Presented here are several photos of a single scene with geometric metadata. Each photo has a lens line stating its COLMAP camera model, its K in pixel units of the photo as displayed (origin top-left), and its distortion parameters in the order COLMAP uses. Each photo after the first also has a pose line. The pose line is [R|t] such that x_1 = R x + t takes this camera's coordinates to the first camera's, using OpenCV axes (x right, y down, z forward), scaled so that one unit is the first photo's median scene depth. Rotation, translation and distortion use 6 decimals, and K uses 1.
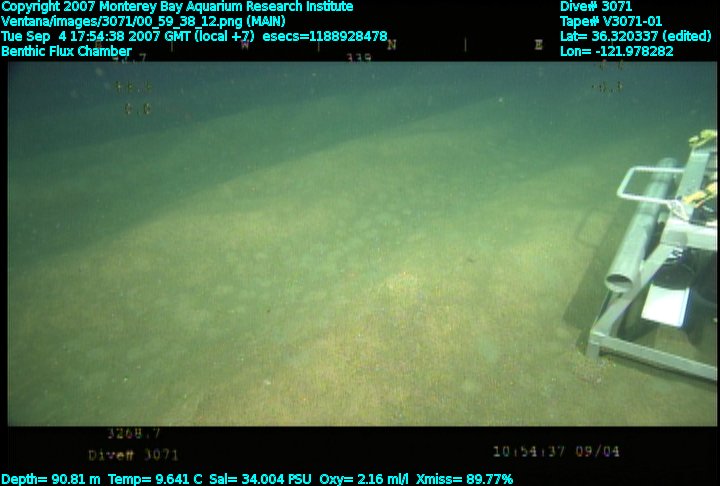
lens RADIAL K [[423.1, 0, 380.3], [0, 423.1, 260.1], [0, 0, 1]] dist [-0.059632, 0.111335]
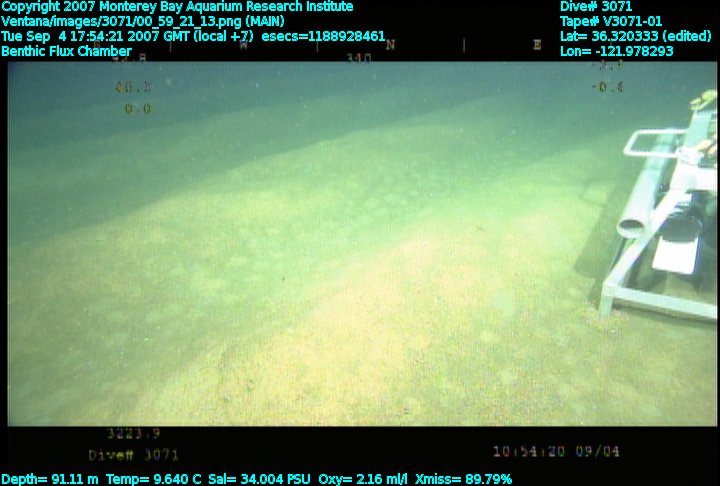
lens RADIAL K [[423.1, 0, 380.3], [0, 423.1, 260.1], [0, 0, 1]] dist [-0.059632, 0.111335]
pose [[0.999819, -0.014746, 0.011995, -0.047436], [0.015212, 0.999094, -0.039751, 0.126602], [-0.011398, 0.039926, 0.999138, -0.016554]]
